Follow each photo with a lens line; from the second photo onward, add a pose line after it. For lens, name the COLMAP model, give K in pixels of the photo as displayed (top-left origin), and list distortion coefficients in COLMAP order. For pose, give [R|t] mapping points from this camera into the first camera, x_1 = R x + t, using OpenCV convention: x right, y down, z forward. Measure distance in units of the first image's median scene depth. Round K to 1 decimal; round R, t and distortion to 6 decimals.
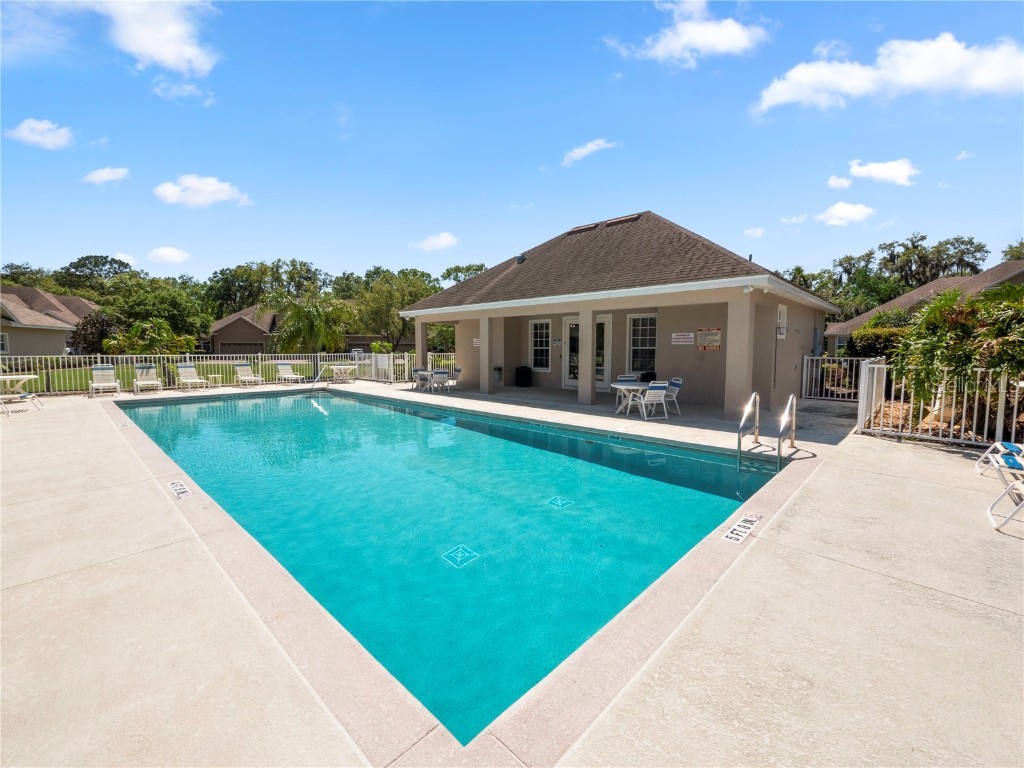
lens RADIAL K [[433.9, 0, 512.0], [0, 433.9, 384.0], [0, 0, 1]] dist [-0.000063, 0.000029]
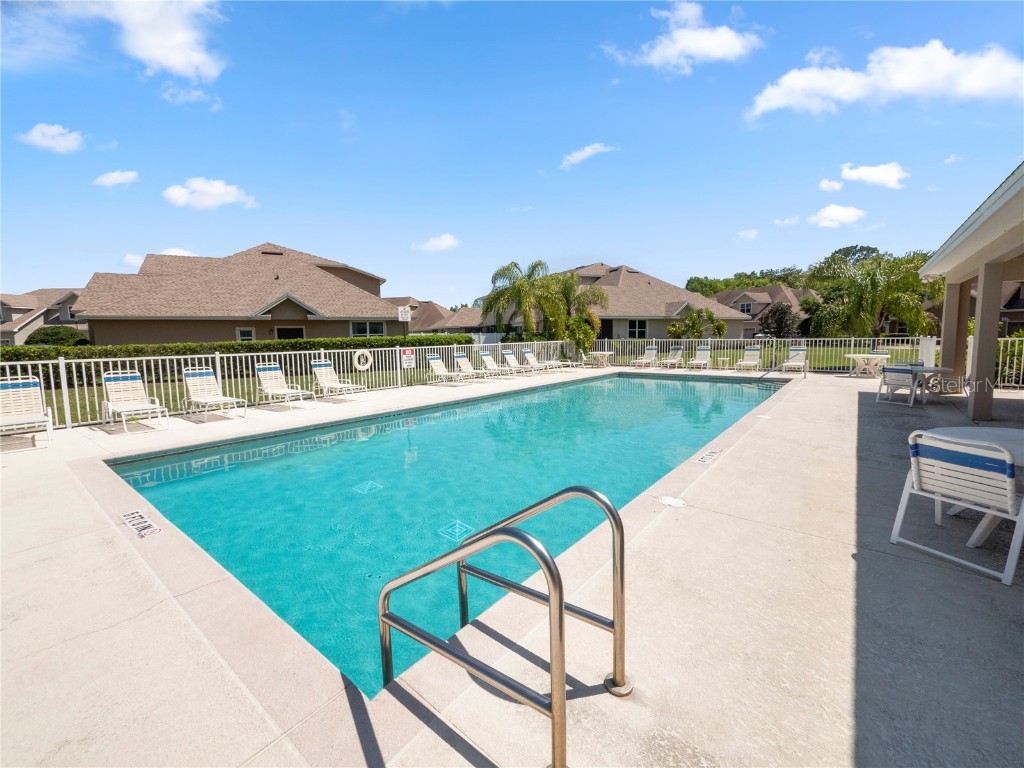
lens RADIAL K [[416.4, 0, 512.0], [0, 416.4, 384.0], [0, 0, 1]] dist [-0.000097, 0.000045]
pose [[0.073140, 0.113140, -0.990883, 0.109705], [-0.065226, 0.991960, 0.108448, -0.012711], [0.995186, 0.056700, 0.079931, 0.125810]]
